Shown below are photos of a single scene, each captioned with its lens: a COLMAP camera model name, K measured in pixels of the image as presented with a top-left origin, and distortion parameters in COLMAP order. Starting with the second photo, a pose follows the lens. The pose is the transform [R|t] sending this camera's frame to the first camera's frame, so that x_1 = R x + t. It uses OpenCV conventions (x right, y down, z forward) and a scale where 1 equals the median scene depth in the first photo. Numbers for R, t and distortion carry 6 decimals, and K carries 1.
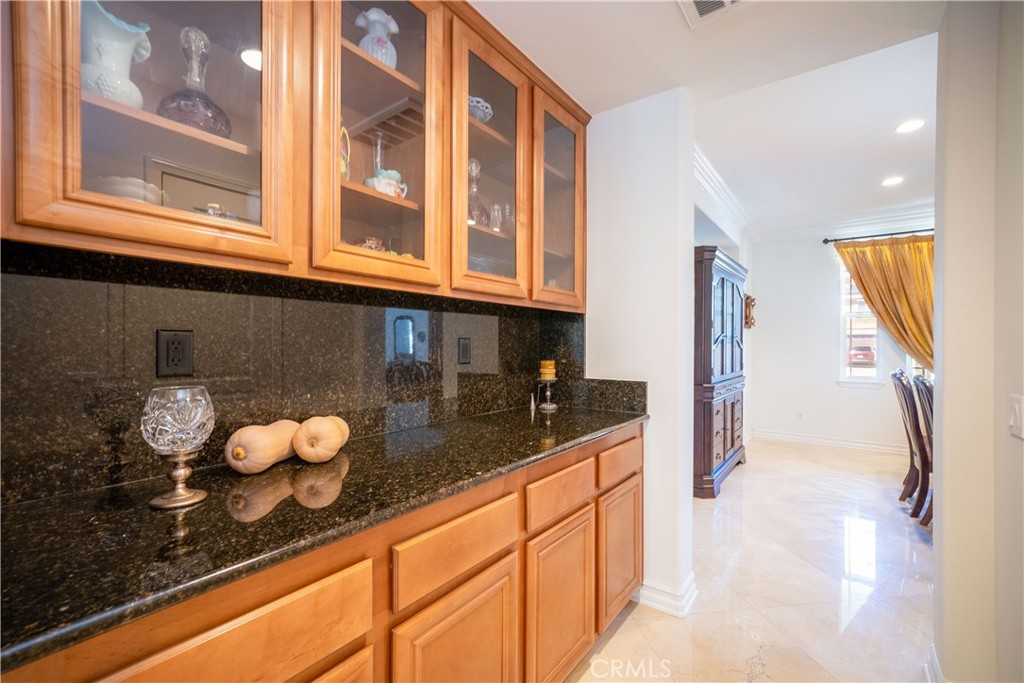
lens RADIAL K [[442.1, 0, 505.3], [0, 442.1, 346.1], [0, 0, 1]] dist [-0.010382, 0.000182]
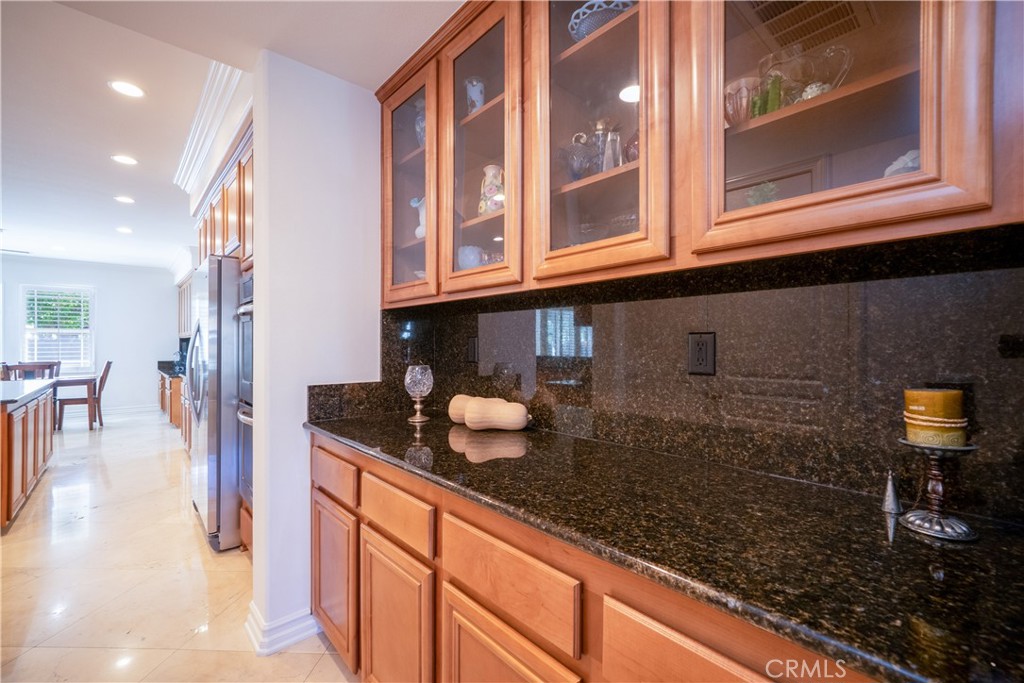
lens RADIAL K [[442.1, 0, 509.7], [0, 442.1, 339.3], [0, 0, 1]] dist [-0.010382, 0.000182]
pose [[-0.199694, -0.007352, -0.979831, 0.747329], [0.003241, 0.999961, -0.008164, -0.004375], [0.979853, -0.004806, -0.199662, 1.130824]]
